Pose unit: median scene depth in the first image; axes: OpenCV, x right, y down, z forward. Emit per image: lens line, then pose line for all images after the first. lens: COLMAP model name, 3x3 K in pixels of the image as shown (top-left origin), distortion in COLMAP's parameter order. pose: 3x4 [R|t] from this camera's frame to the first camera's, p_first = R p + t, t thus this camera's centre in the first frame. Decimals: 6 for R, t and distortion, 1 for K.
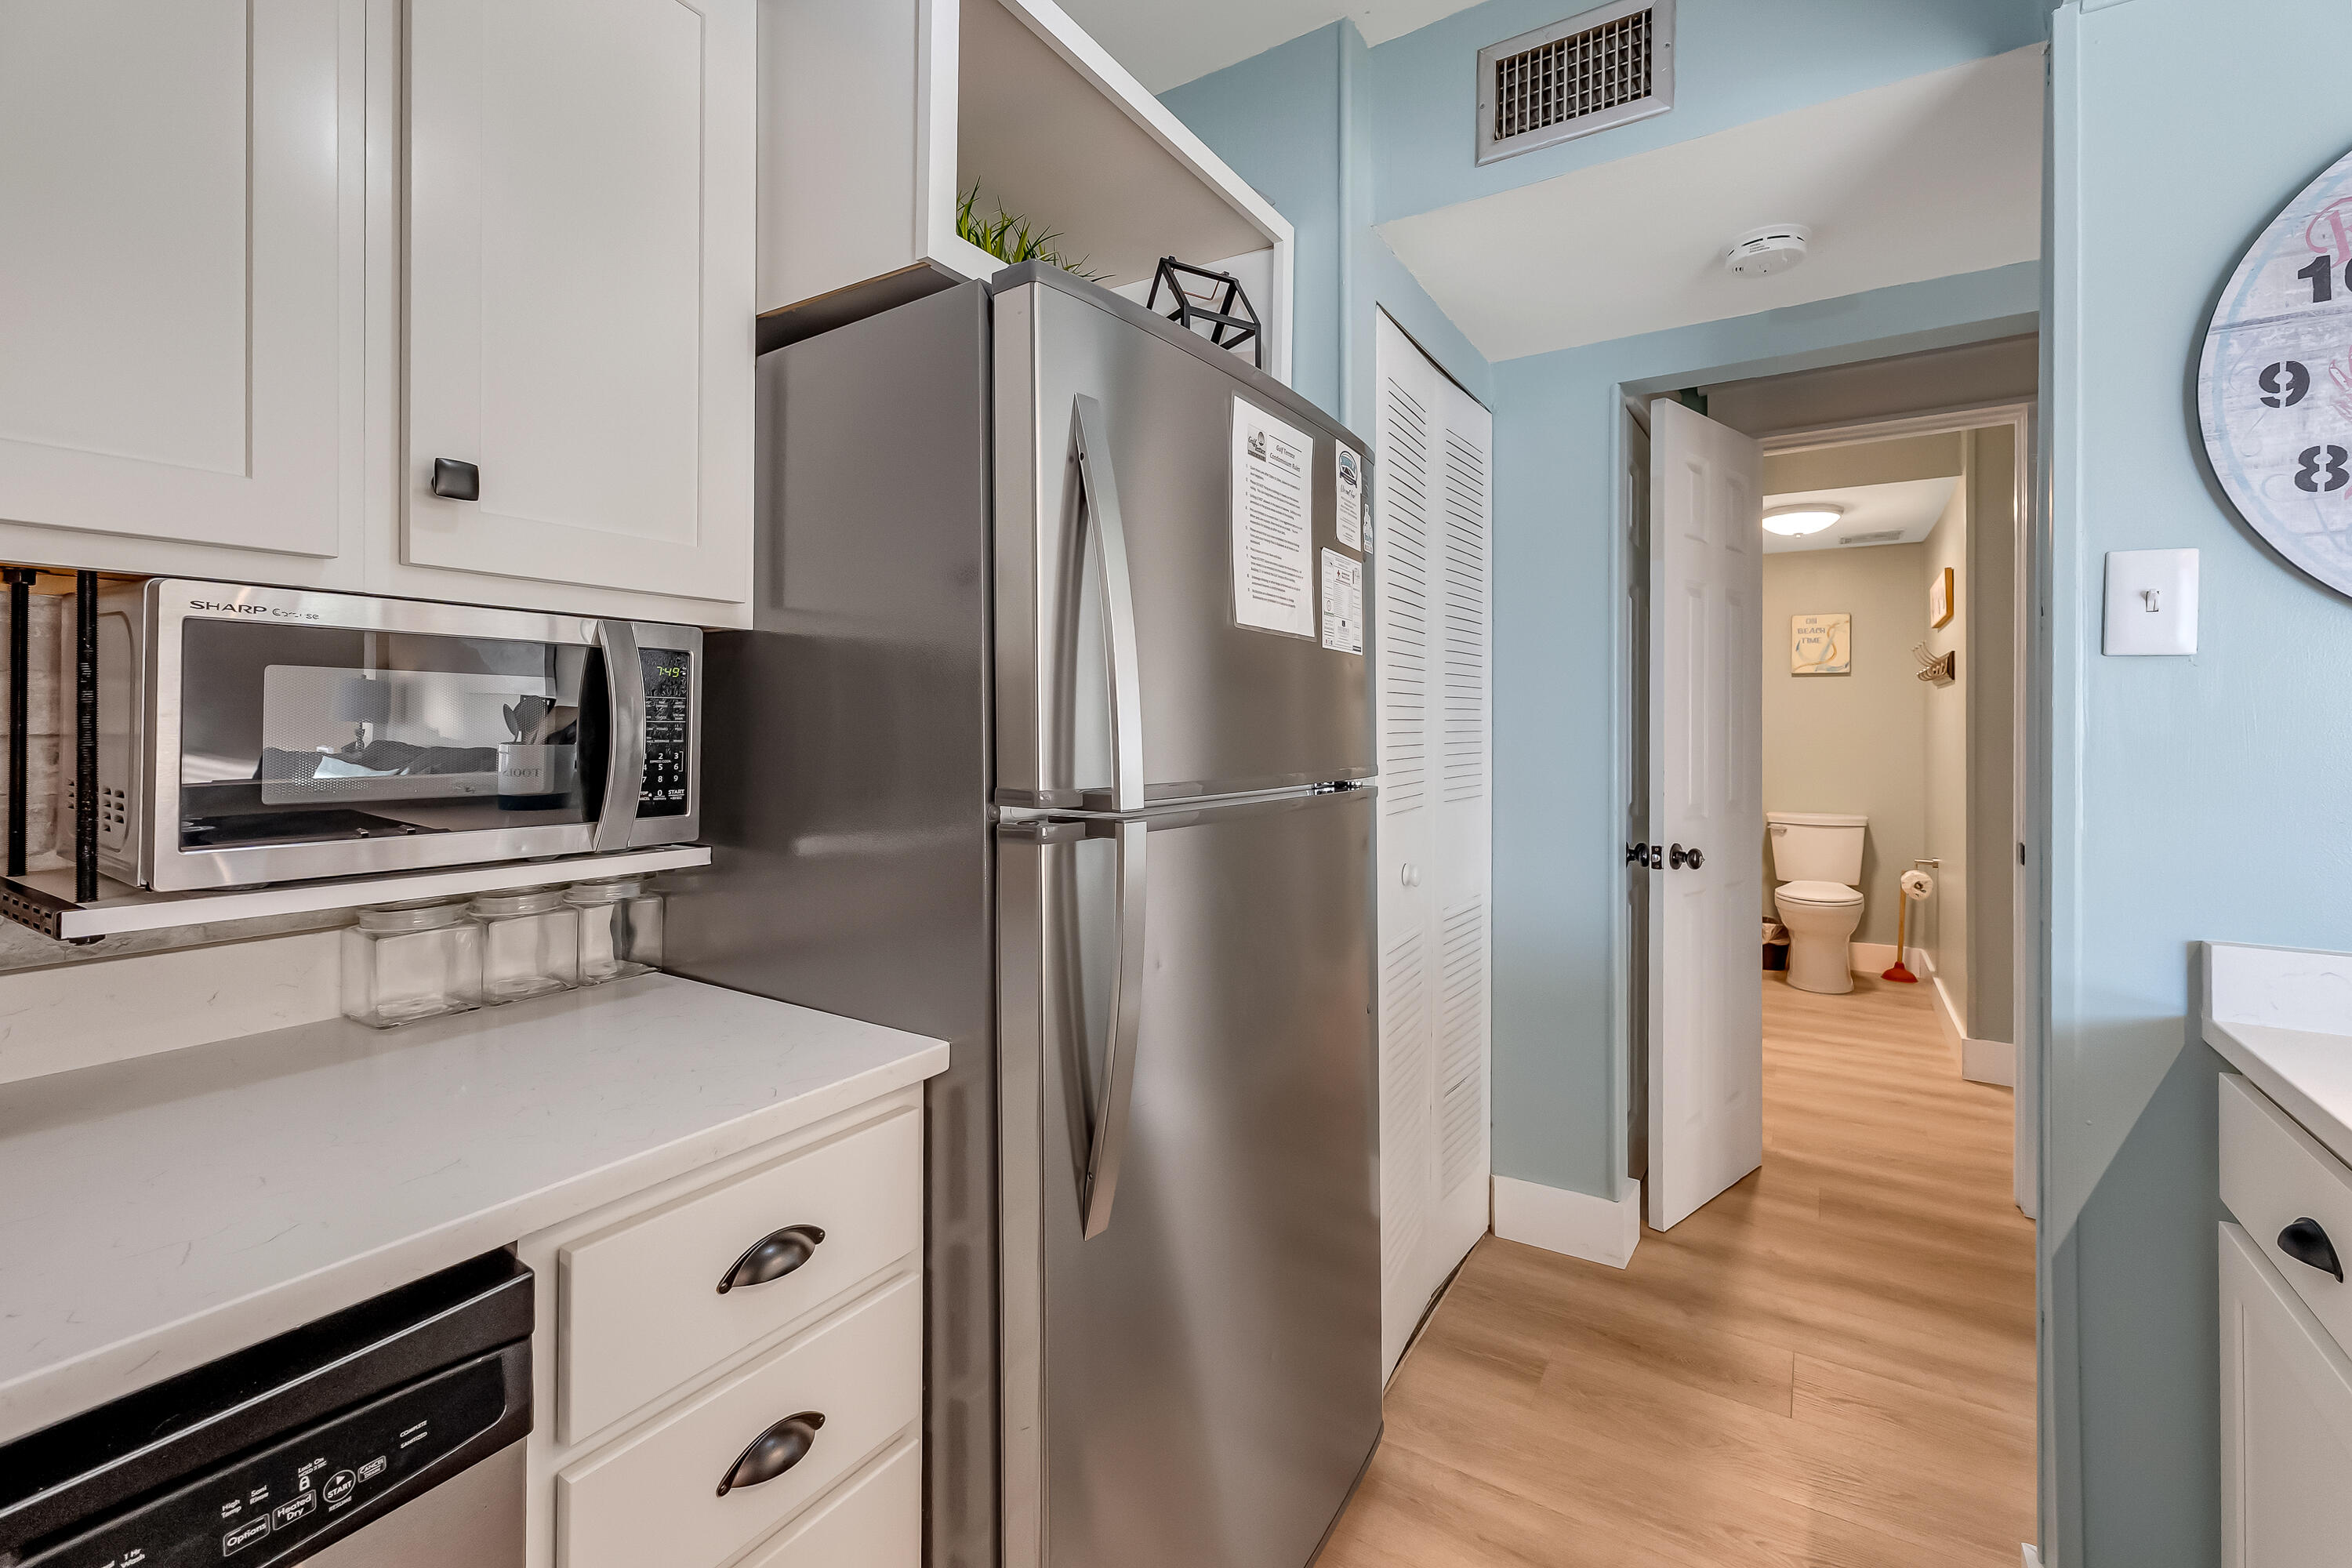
lens RADIAL K [[997.0, 0, 1180.0], [0, 997.0, 718.3], [0, 0, 1]] dist [0.005472, 0.000902]
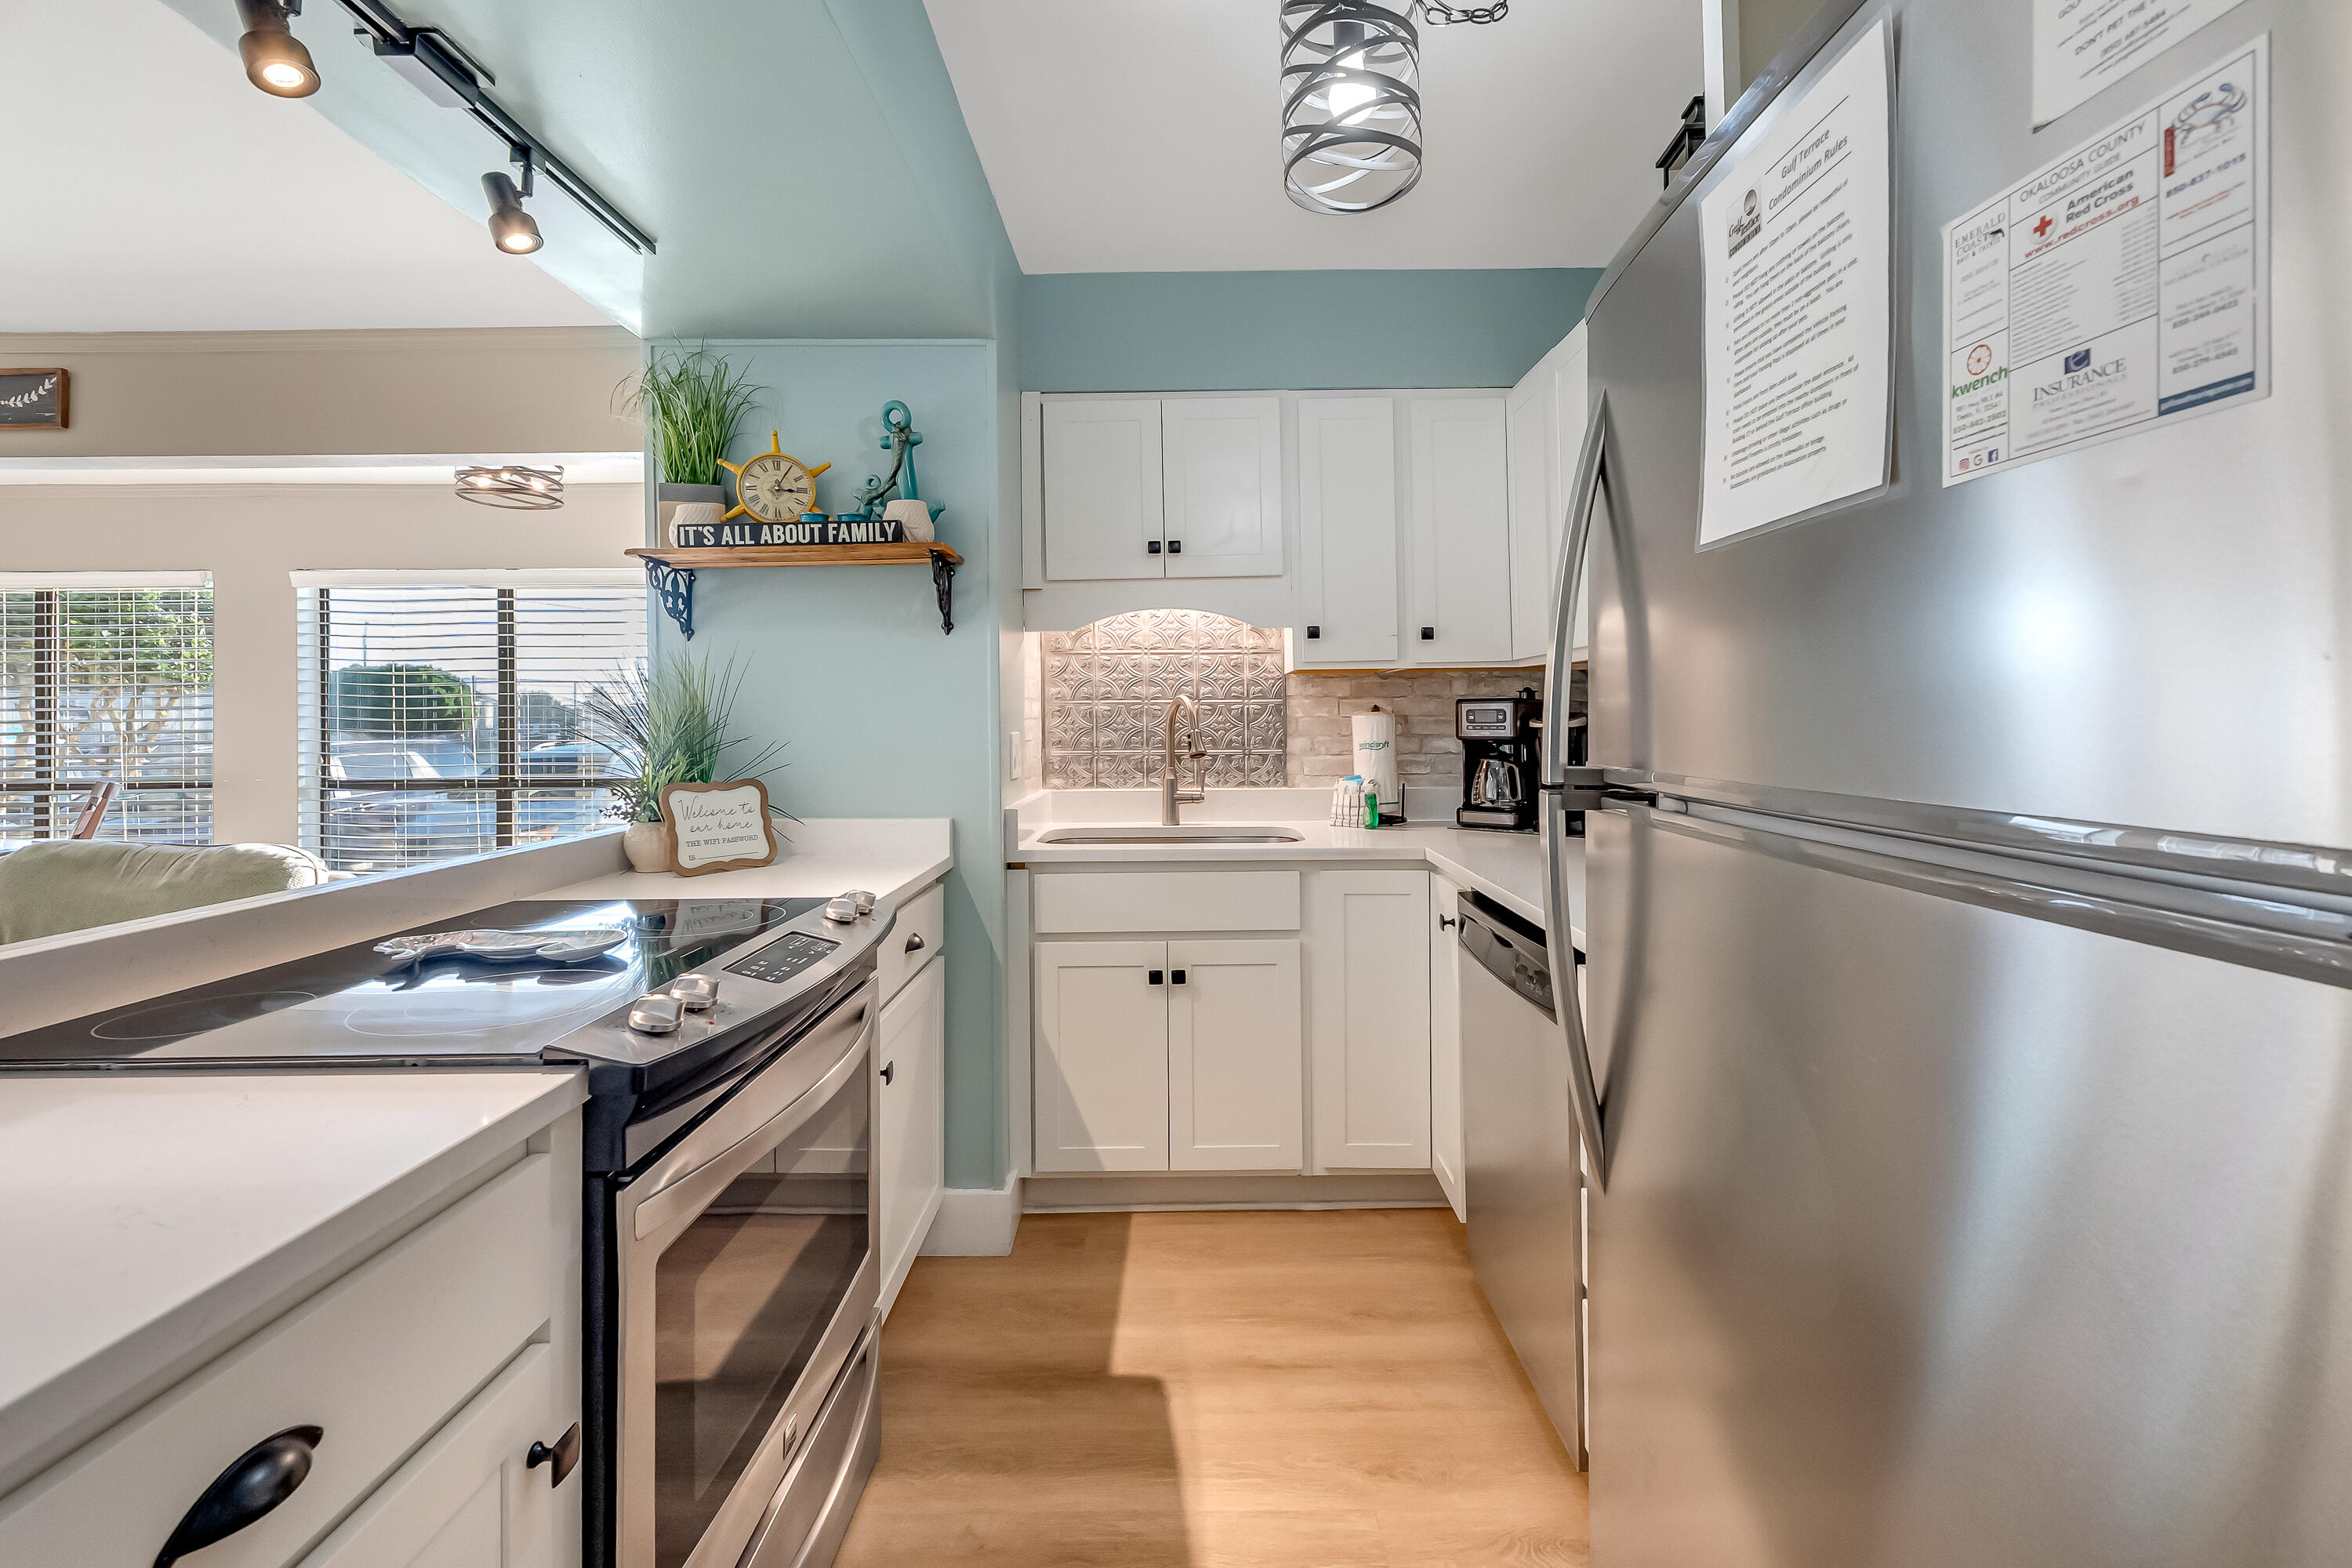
lens RADIAL K [[997.0, 0, 1184.4], [0, 997.0, 698.1], [0, 0, 1]] dist [0.005472, 0.000902]
pose [[-0.841051, -0.006478, -0.540917, 0.350496], [0.009731, 0.999585, -0.027101, 0.009670], [0.540868, -0.028057, -0.840639, 0.682766]]
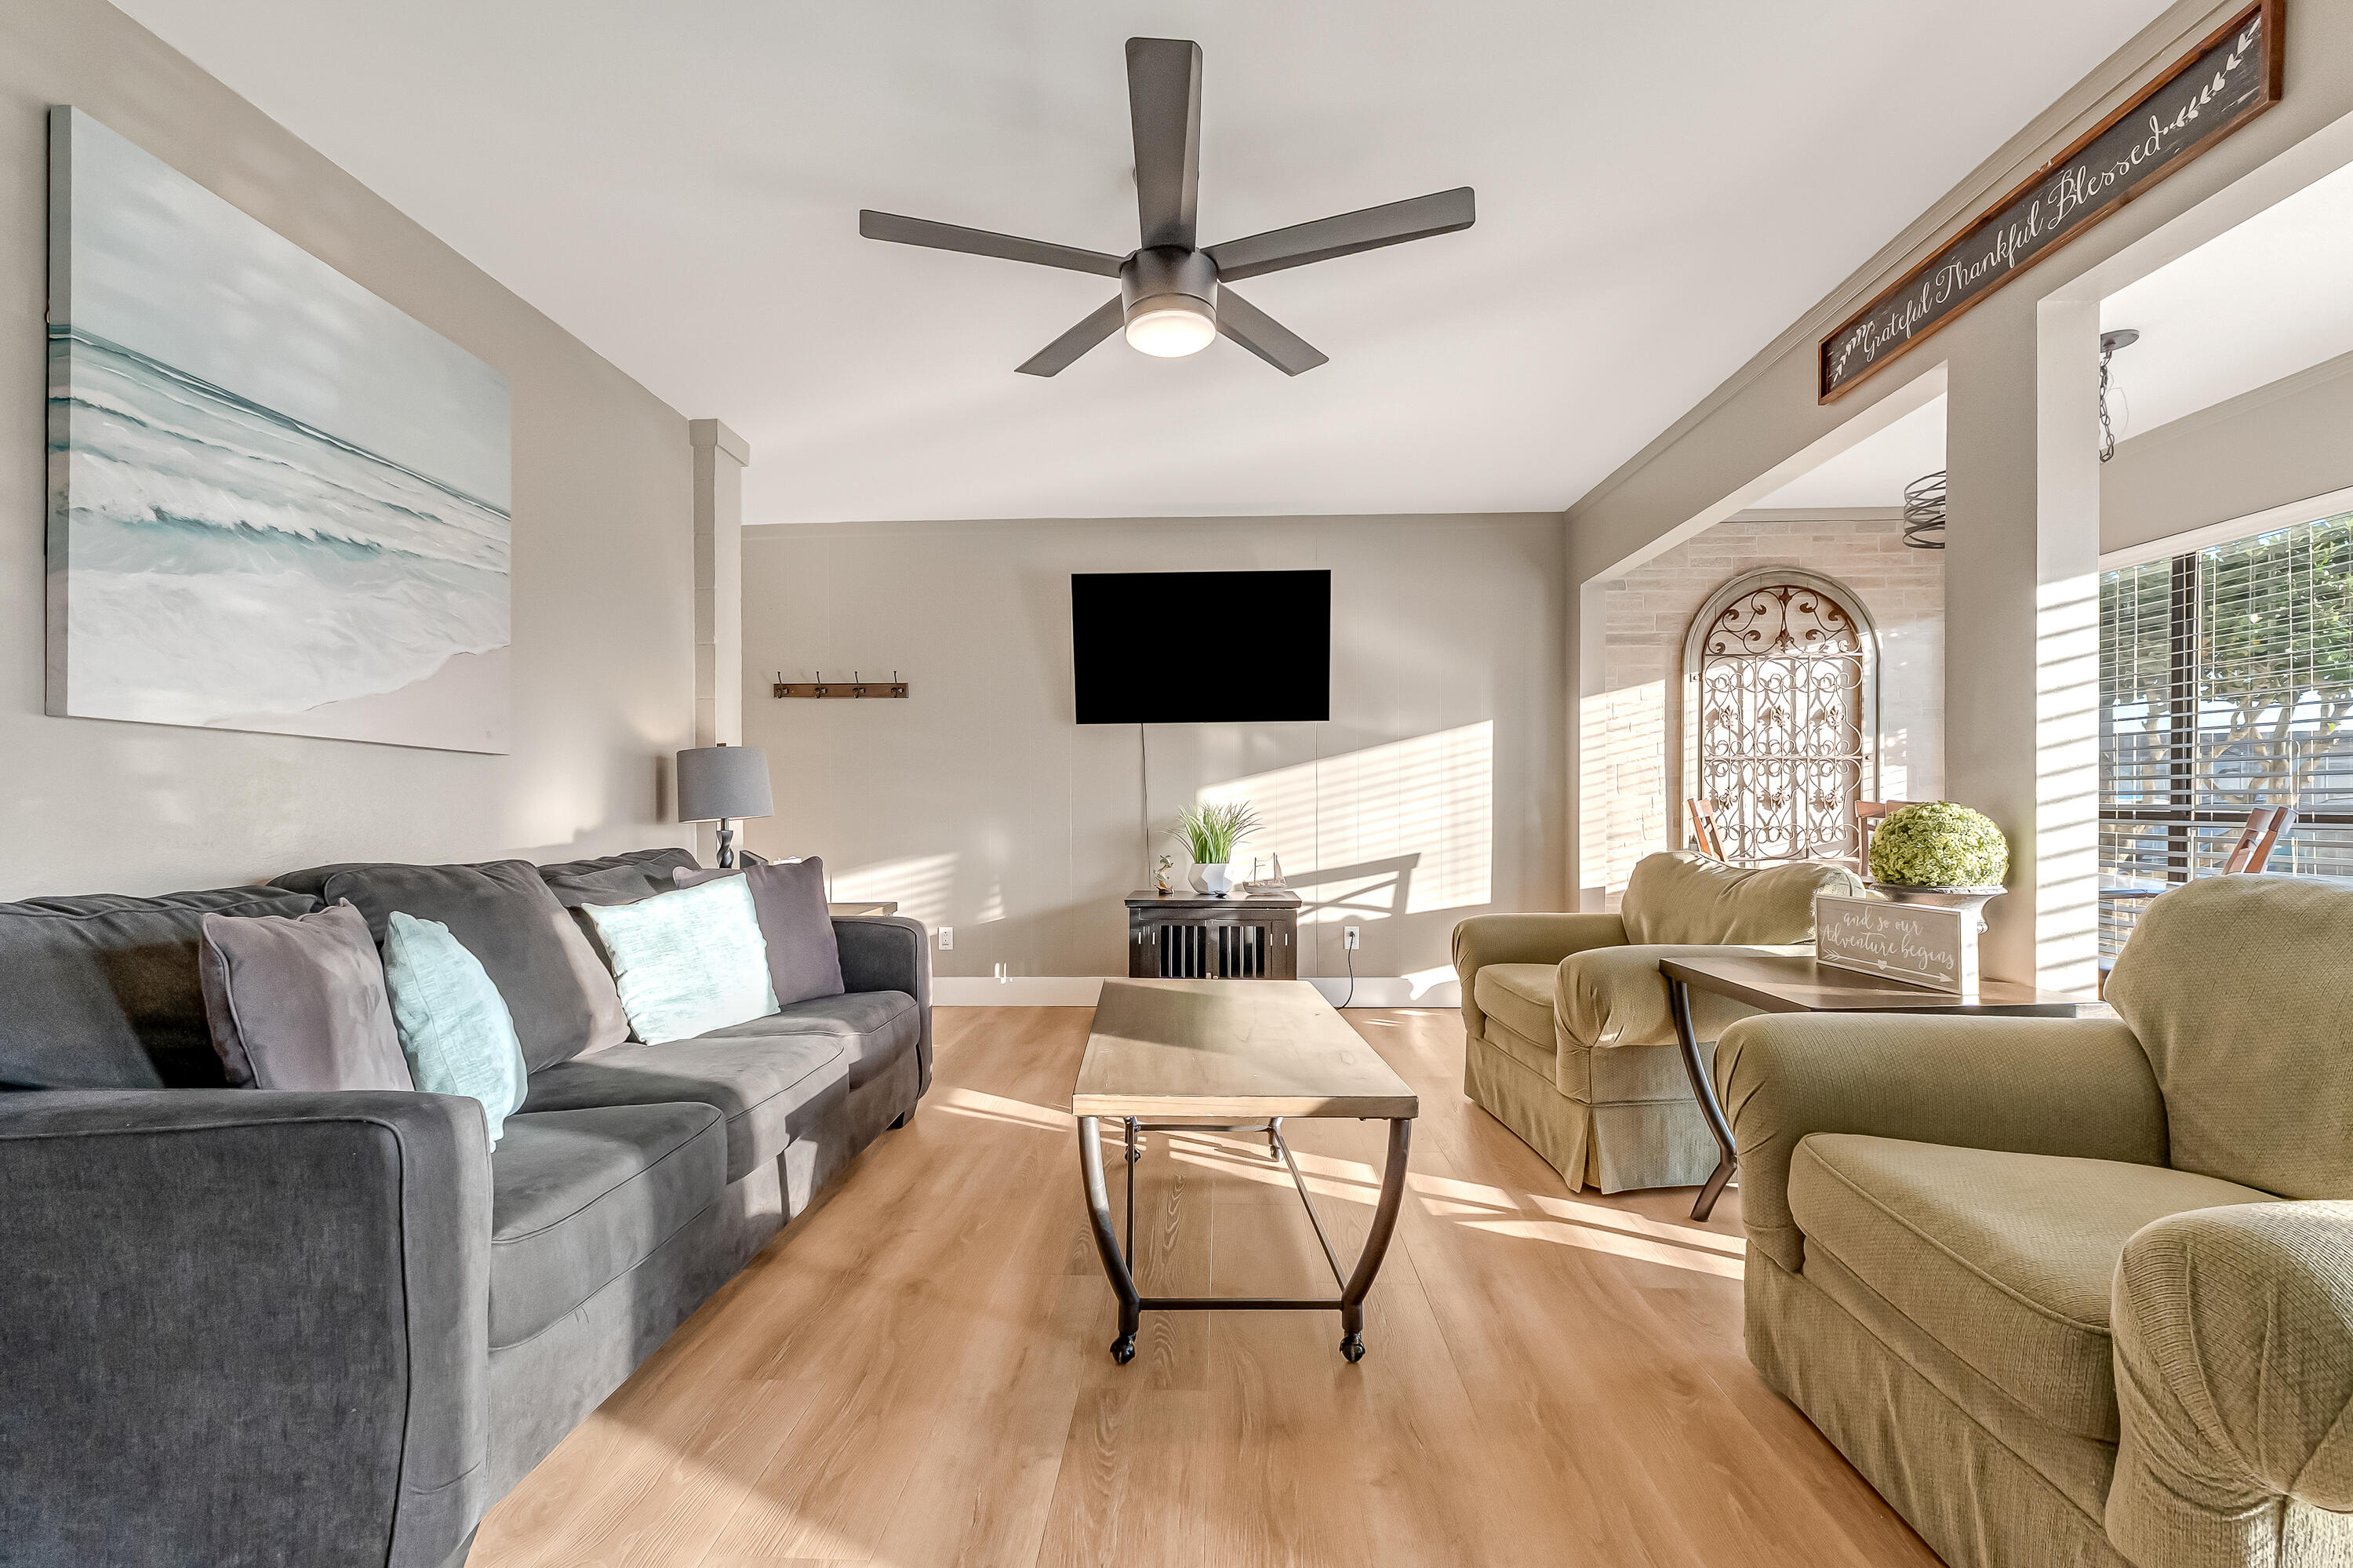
lens RADIAL K [[997.5, 0, 1192.4], [0, 997.5, 816.5], [0, 0, 1]] dist [0.005472, 0.000902]
pose [[-0.510765, -0.017846, 0.859535, 0.629586], [-0.003134, 0.999817, 0.018896, 0.087017], [-0.859715, 0.006957, -0.510727, -0.149460]]
